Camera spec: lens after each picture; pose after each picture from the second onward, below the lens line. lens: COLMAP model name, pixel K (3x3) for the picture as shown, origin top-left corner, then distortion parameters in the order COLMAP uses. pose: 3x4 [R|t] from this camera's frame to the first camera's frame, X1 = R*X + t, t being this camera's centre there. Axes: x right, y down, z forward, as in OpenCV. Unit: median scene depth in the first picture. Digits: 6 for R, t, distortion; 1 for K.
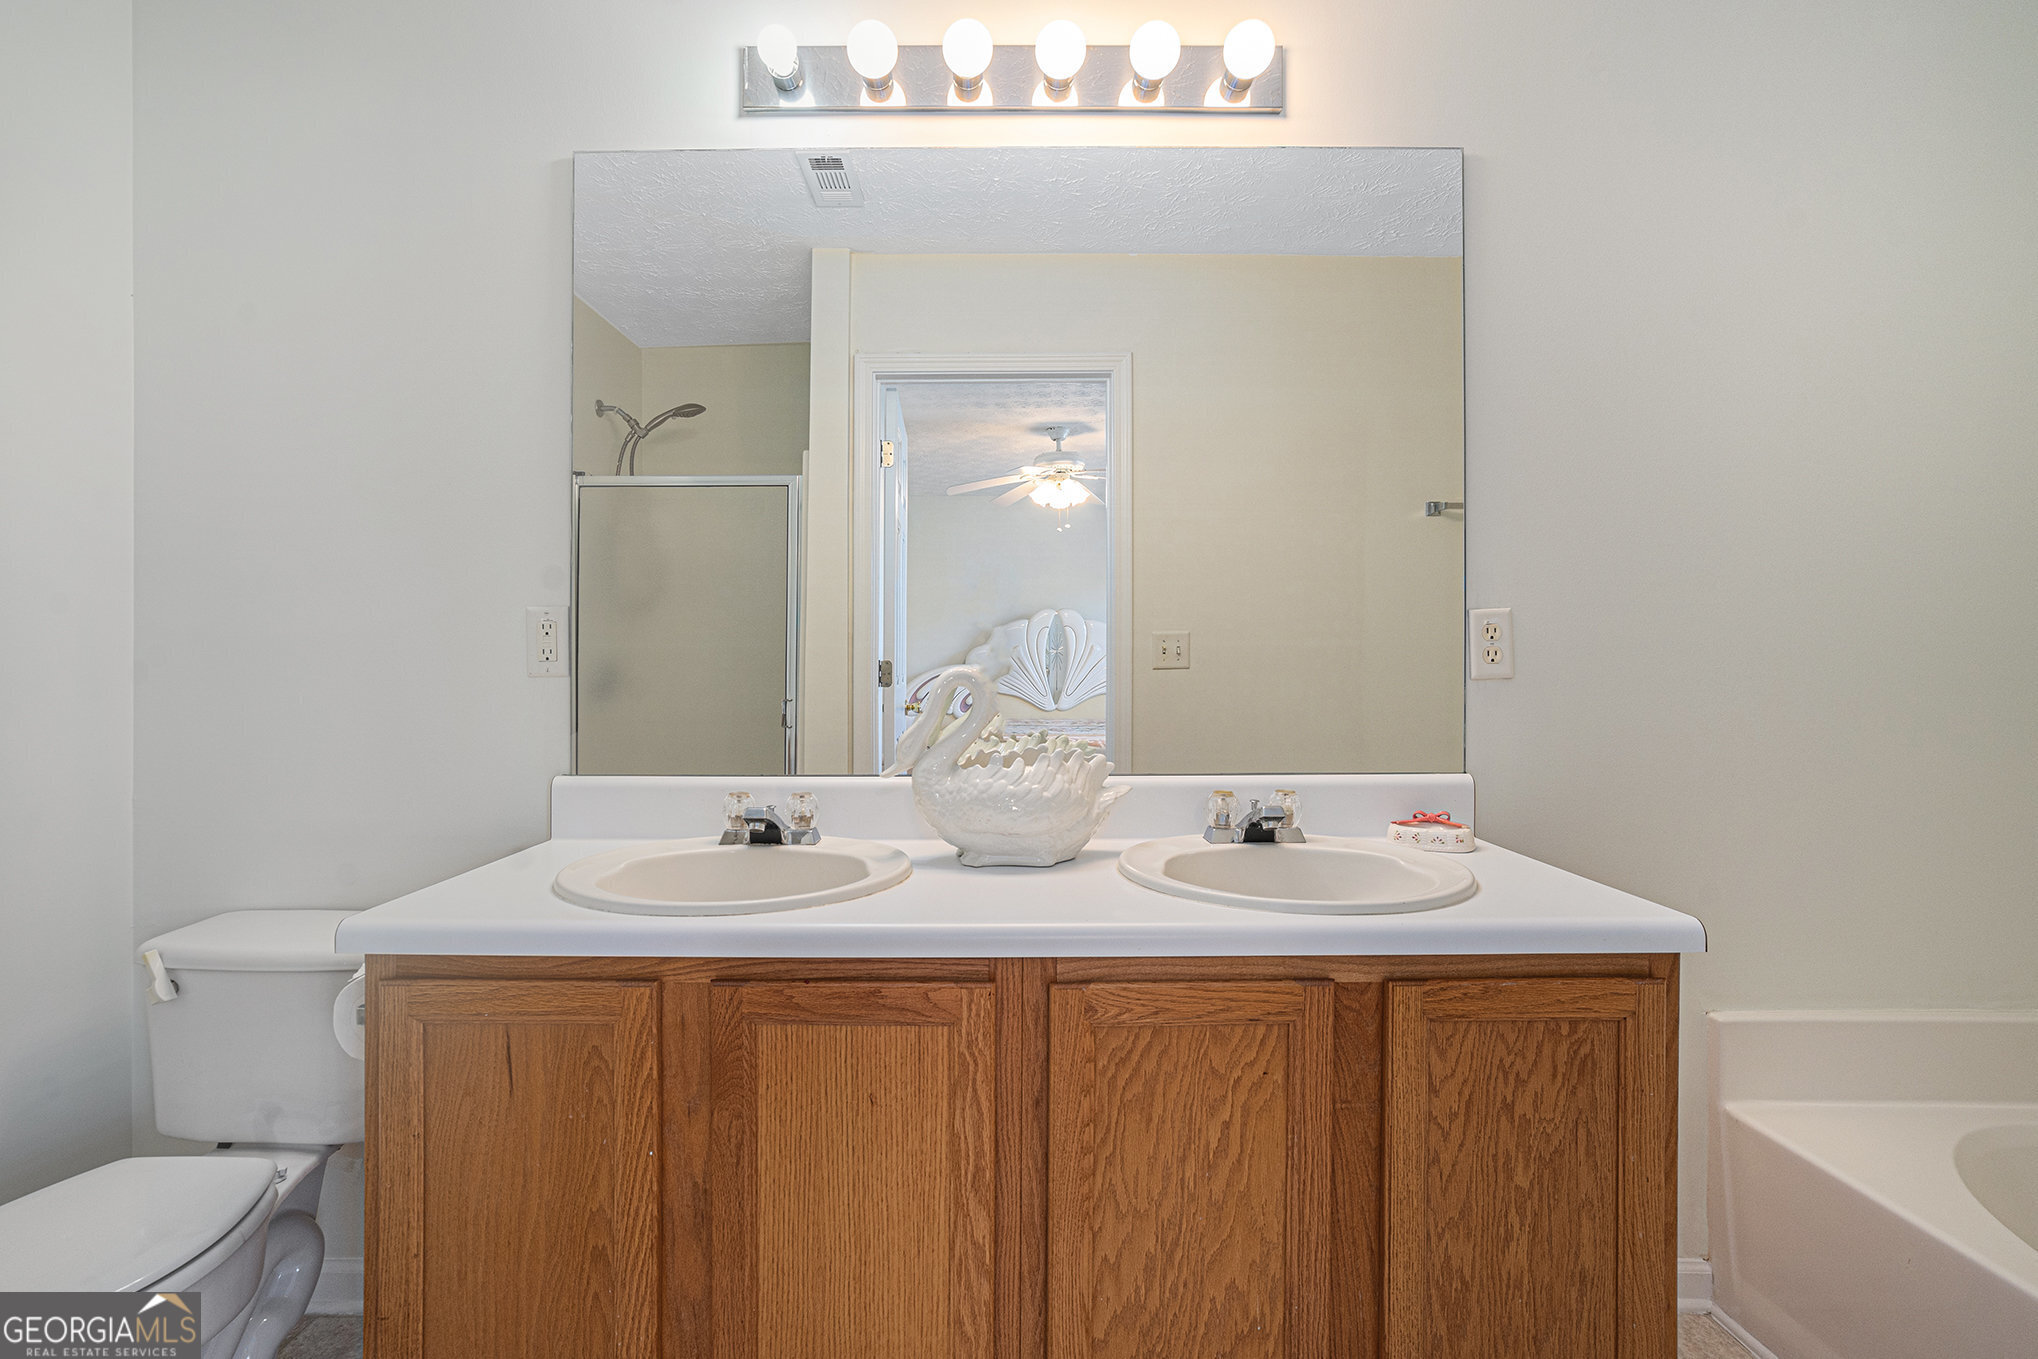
lens RADIAL K [[999.2, 0, 1014.0], [0, 999.2, 665.6], [0, 0, 1]] dist [-0.029144, 0.000902]
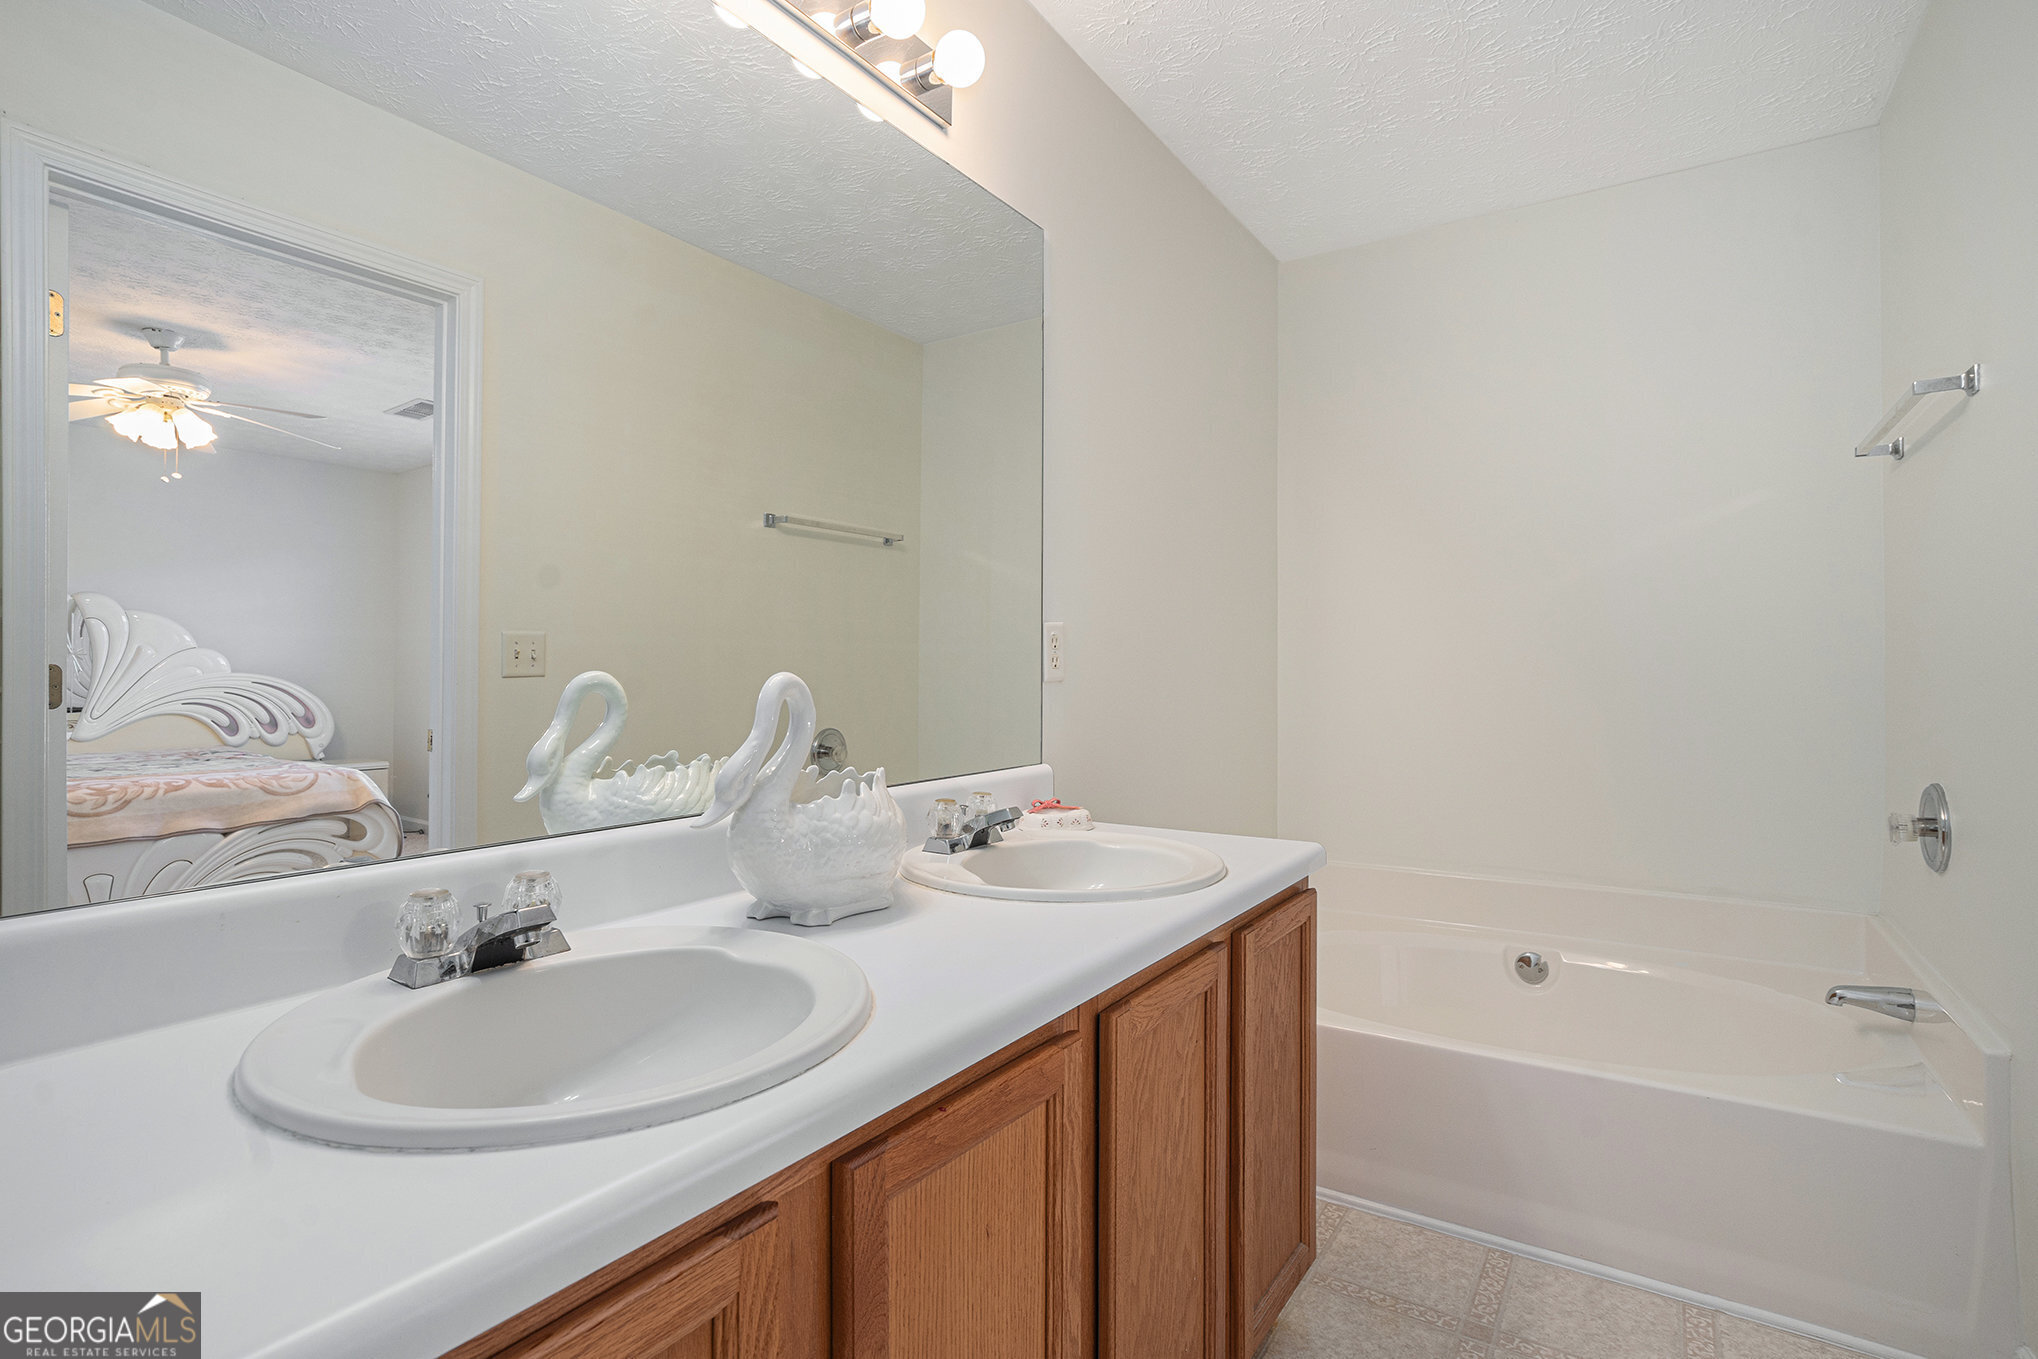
lens RADIAL K [[999.2, 0, 1014.0], [0, 999.2, 665.6], [0, 0, 1]] dist [-0.029144, 0.000902]
pose [[0.557157, 0.003883, 0.830398, -0.550740], [0.004069, 0.999964, -0.007406, 0.002921], [-0.830397, 0.007505, 0.557122, 0.395719]]
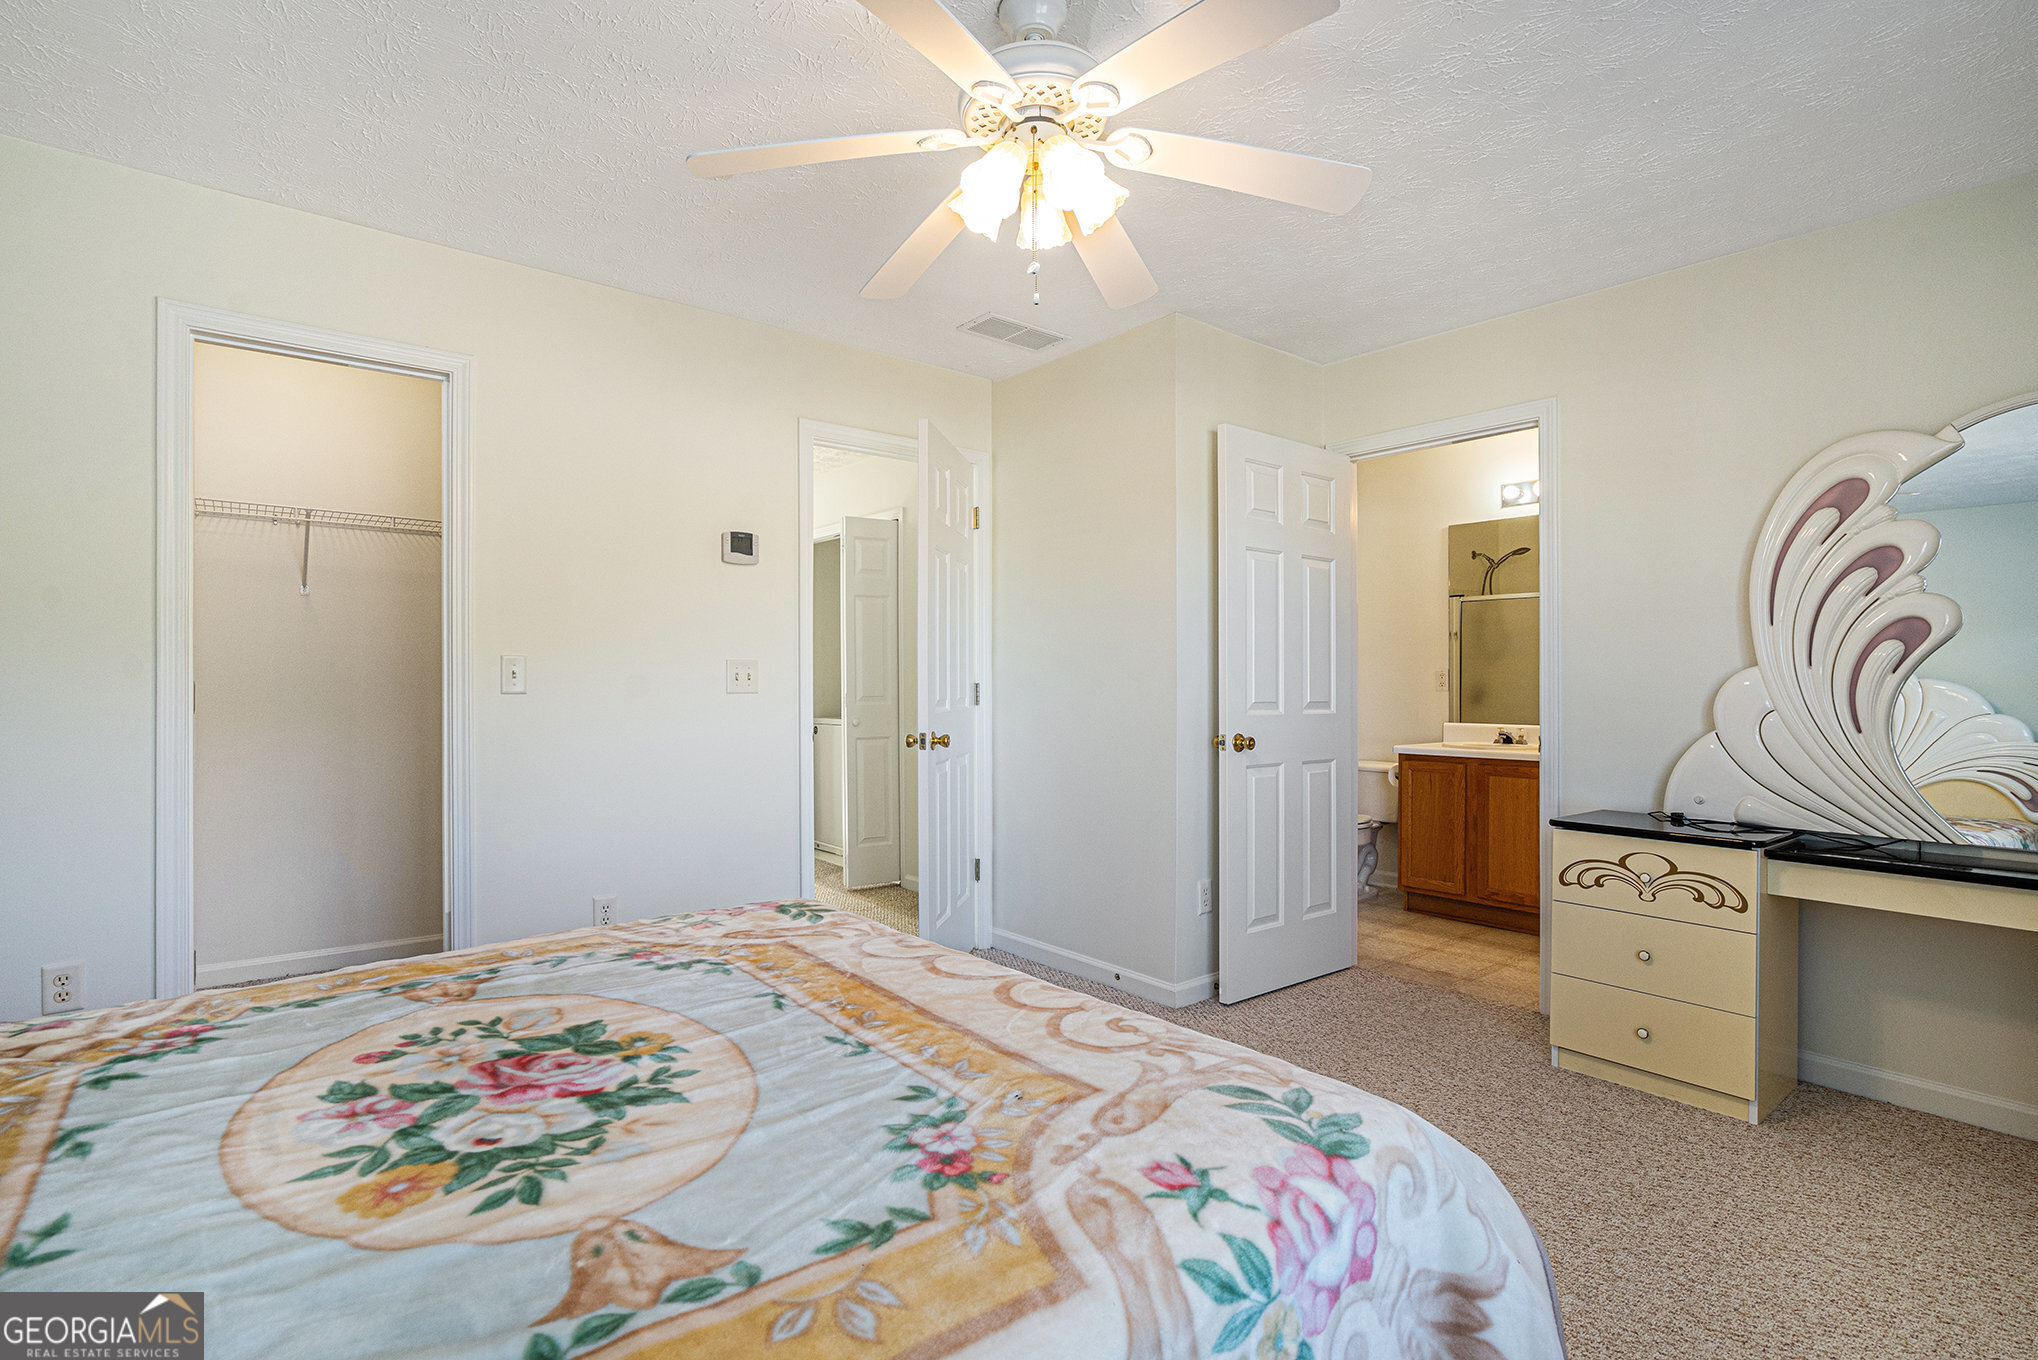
lens RADIAL K [[957.3, 0, 1008.0], [0, 957.3, 674.2], [0, 0, 1]] dist [-0.057401, 0.021914]
pose [[0.630724, -0.002276, -0.776004, 1.092304], [-0.000960, 0.999993, -0.003714, -0.031847], [0.776007, 0.003088, 0.630717, -2.166840]]
